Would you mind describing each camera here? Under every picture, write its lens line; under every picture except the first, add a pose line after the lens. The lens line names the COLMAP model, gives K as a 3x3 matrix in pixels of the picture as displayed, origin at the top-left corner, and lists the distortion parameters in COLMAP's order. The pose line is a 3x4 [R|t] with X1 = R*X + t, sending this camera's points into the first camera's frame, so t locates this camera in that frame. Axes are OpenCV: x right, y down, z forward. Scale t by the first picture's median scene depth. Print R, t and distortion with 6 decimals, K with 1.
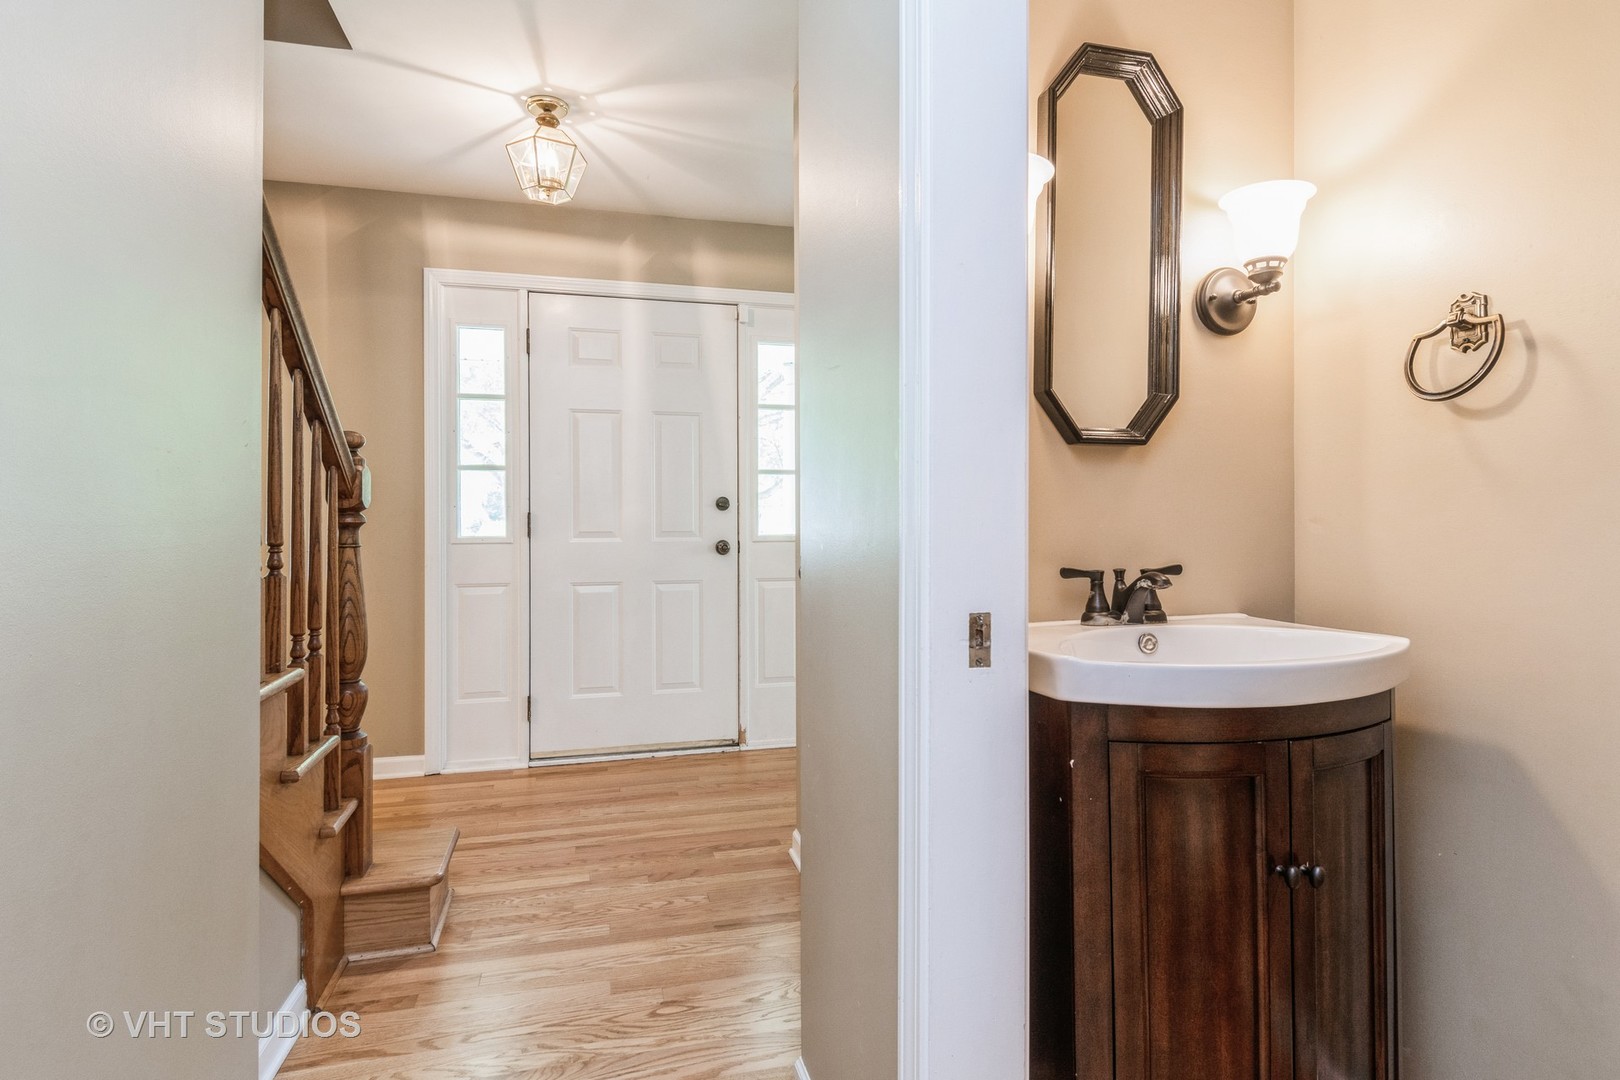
lens RADIAL K [[862.5, 0, 811.2], [0, 862.5, 530.8], [0, 0, 1]] dist [-0.001887, 0.000075]
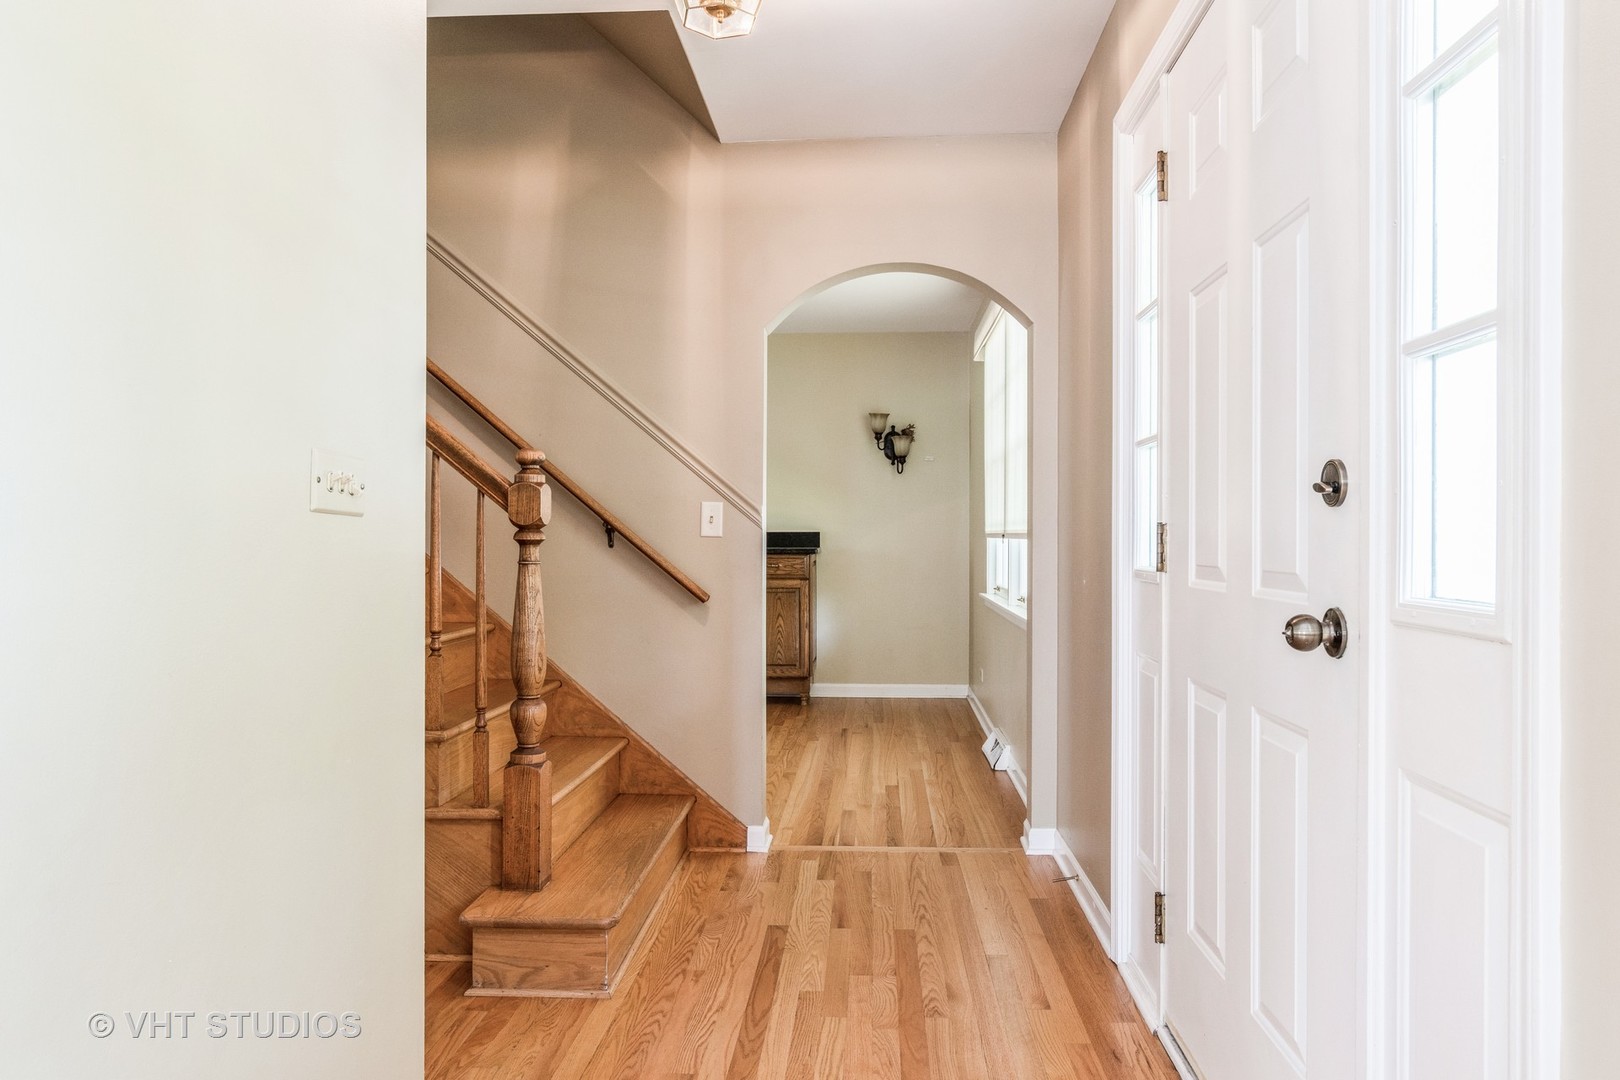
lens RADIAL K [[1093.7, 0, 811.3], [0, 1093.7, 533.1], [0, 0, 1]] dist [-0.001340, -0.000396]
pose [[-0.319274, 0.004427, -0.947652, 0.398441], [-0.006237, 0.999958, 0.006773, -0.019818], [0.947642, 0.008072, -0.319233, 1.221081]]
